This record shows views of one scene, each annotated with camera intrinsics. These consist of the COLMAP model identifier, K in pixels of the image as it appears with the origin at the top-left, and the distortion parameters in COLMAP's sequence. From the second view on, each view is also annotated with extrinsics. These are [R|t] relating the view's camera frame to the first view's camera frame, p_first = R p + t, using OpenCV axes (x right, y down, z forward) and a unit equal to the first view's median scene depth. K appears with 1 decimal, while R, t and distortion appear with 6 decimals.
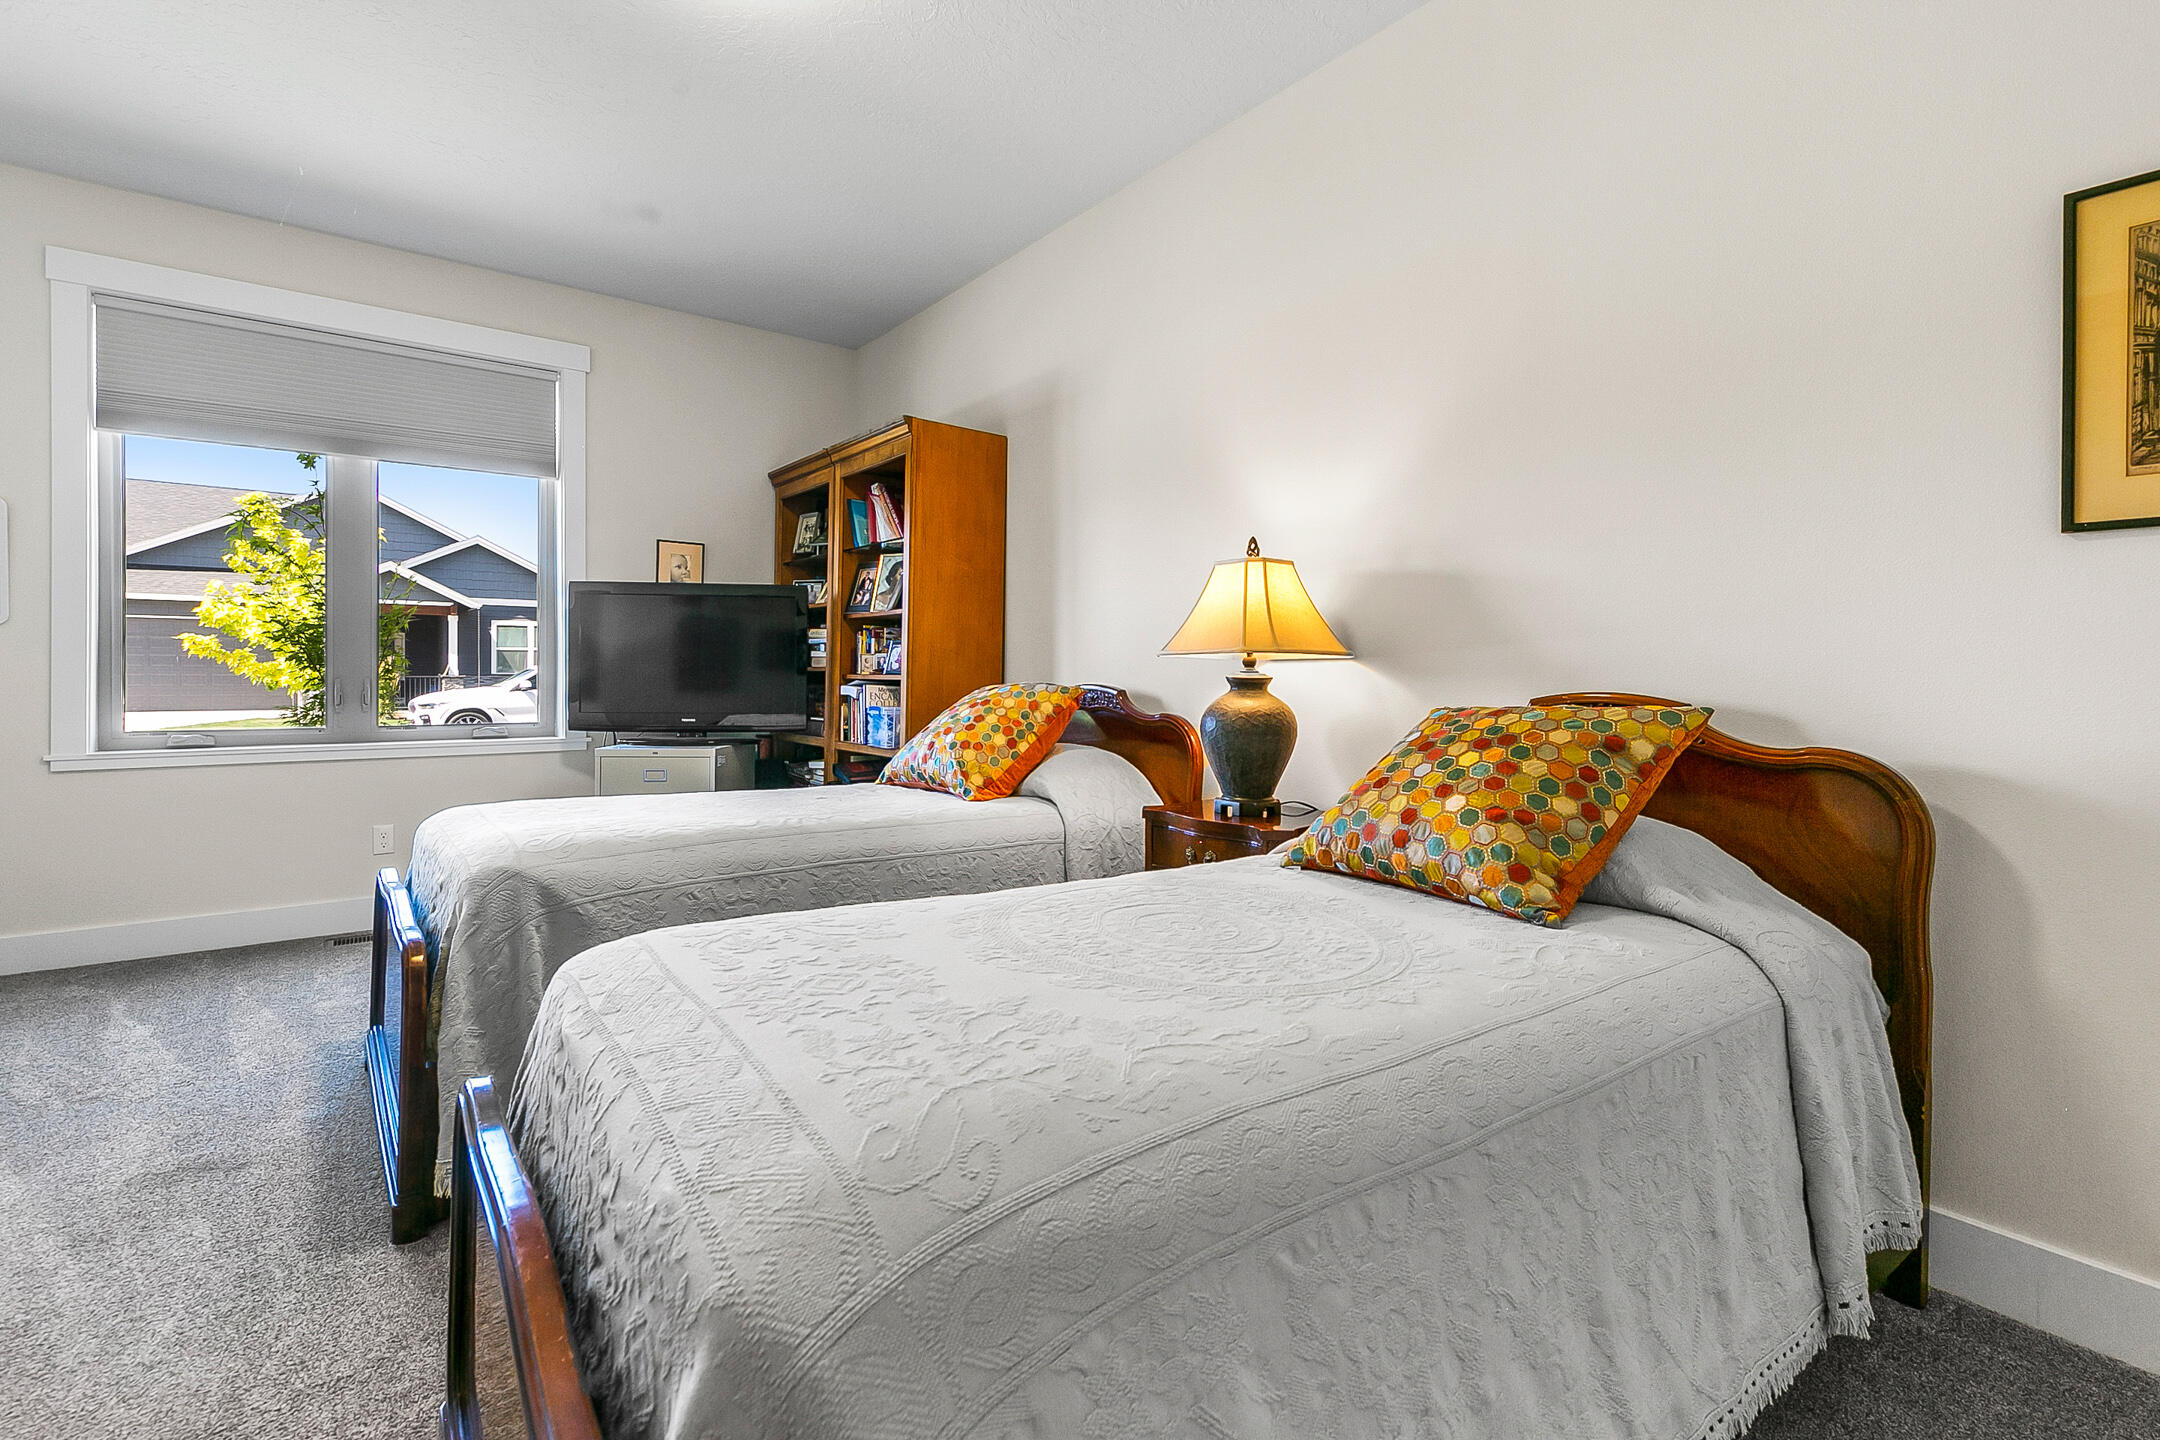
lens RADIAL K [[997.5, 0, 1076.5], [0, 997.5, 689.0], [0, 0, 1]] dist [0.014702, -0.000322]
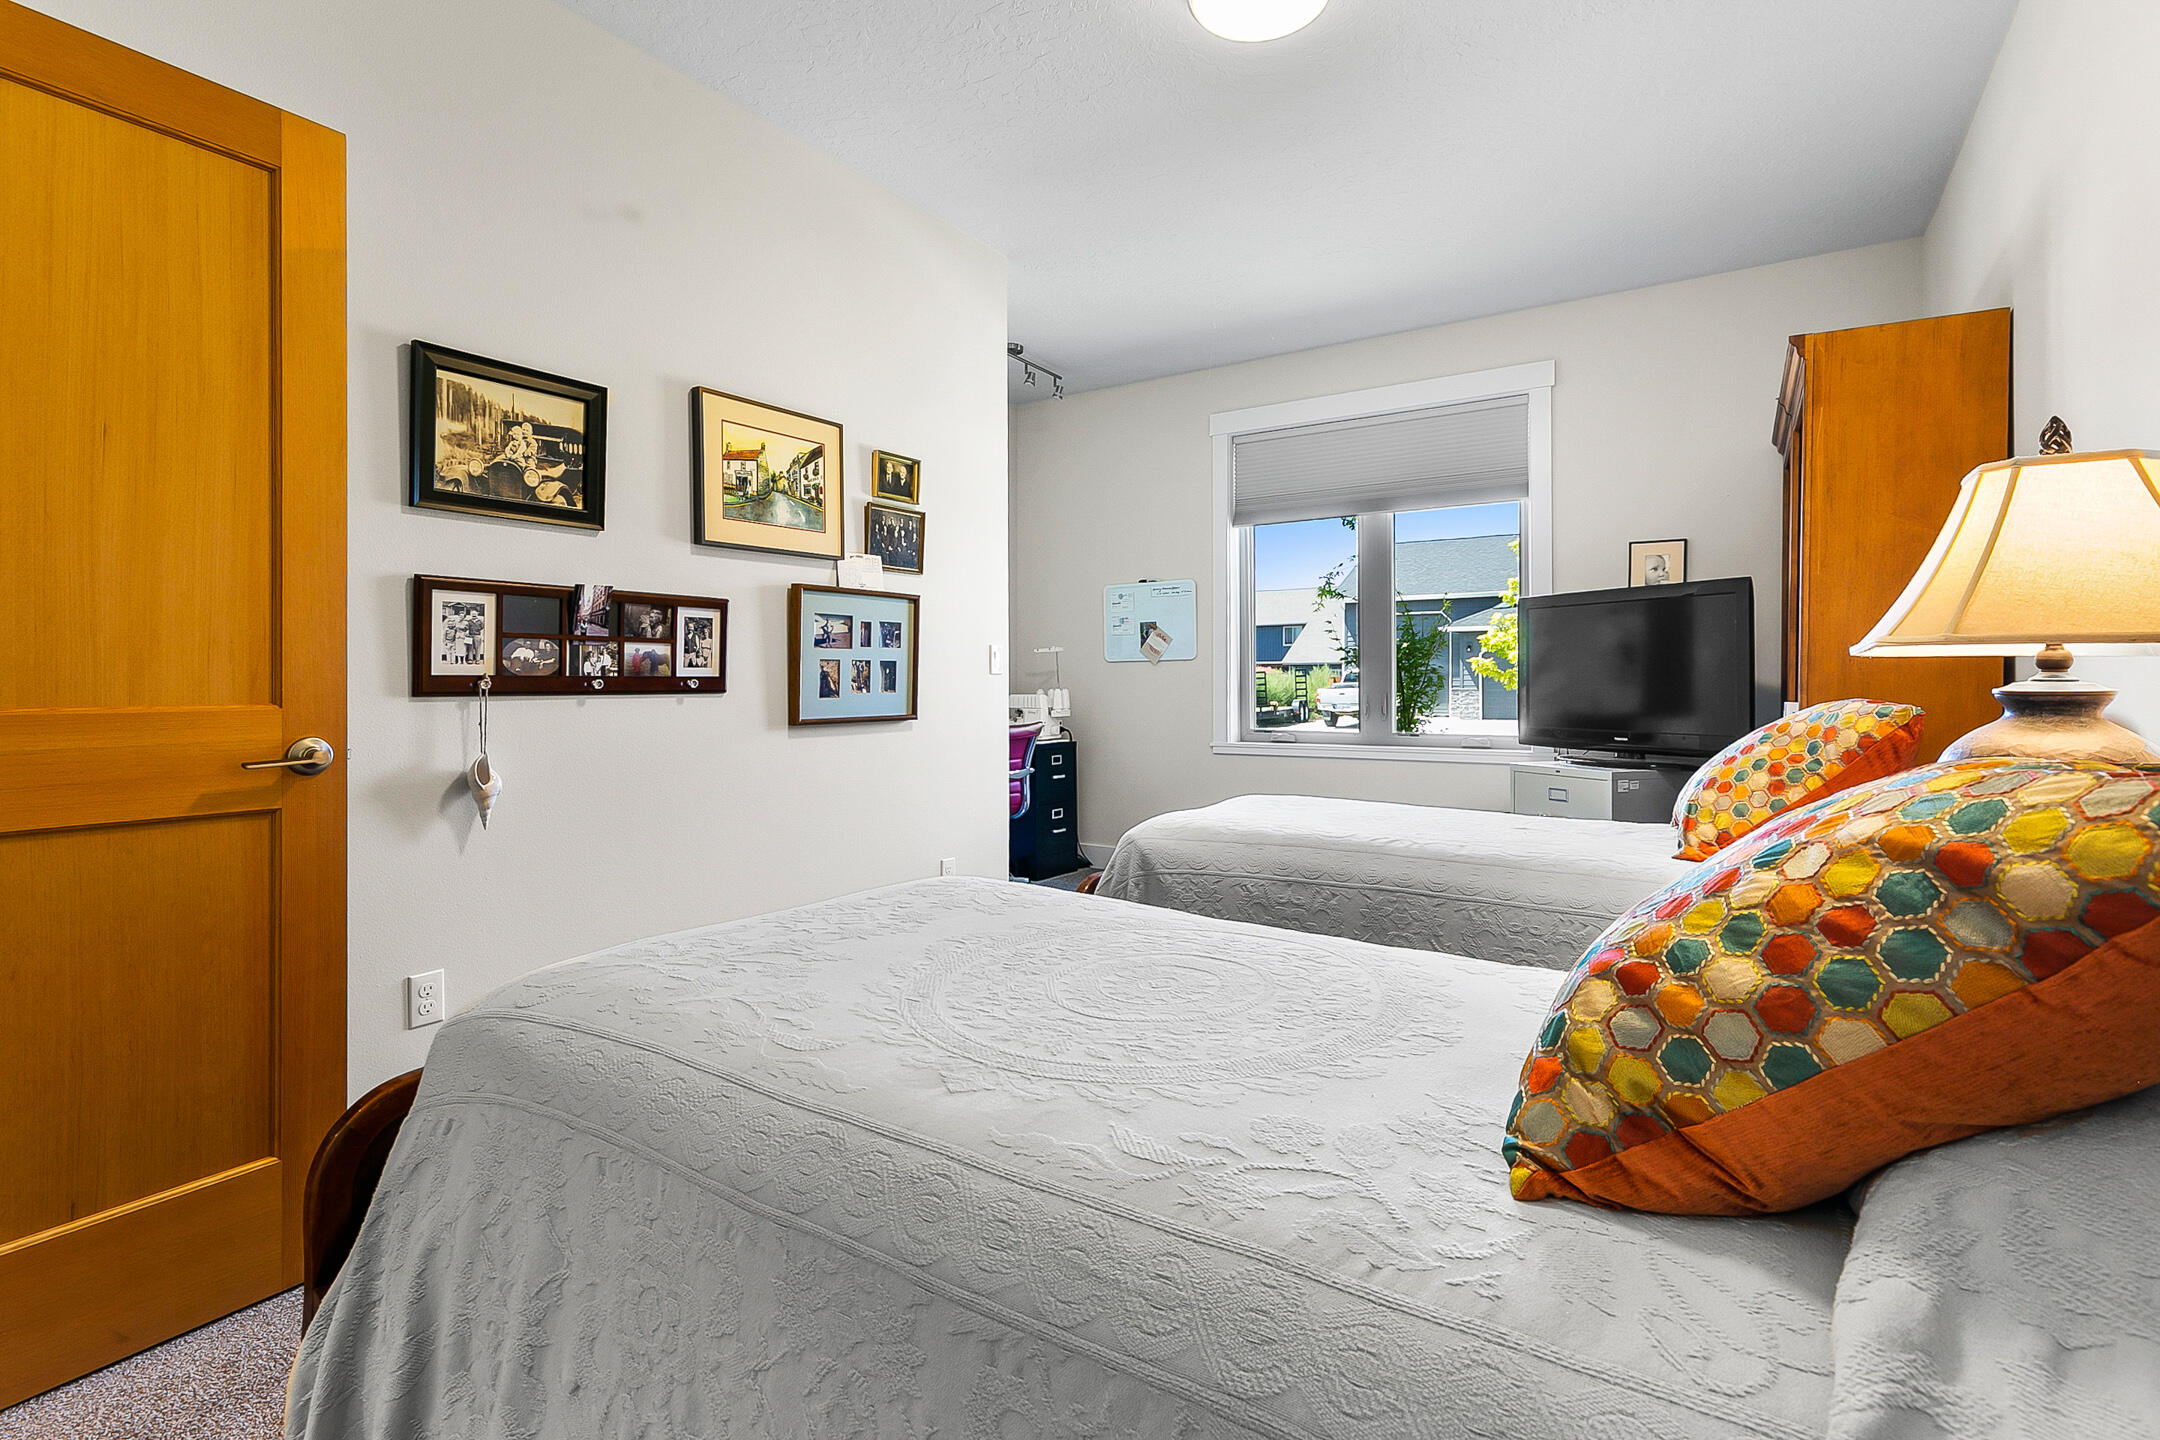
lens RADIAL K [[1012.9, 0, 1070.1], [0, 1012.9, 699.1], [0, 0, 1]] dist [0.006527, 0.000143]
pose [[0.343165, 0.006033, -0.939256, 0.418544], [-0.010727, 0.999939, 0.002503, -0.002961], [0.939214, 0.009217, 0.343209, 0.295163]]
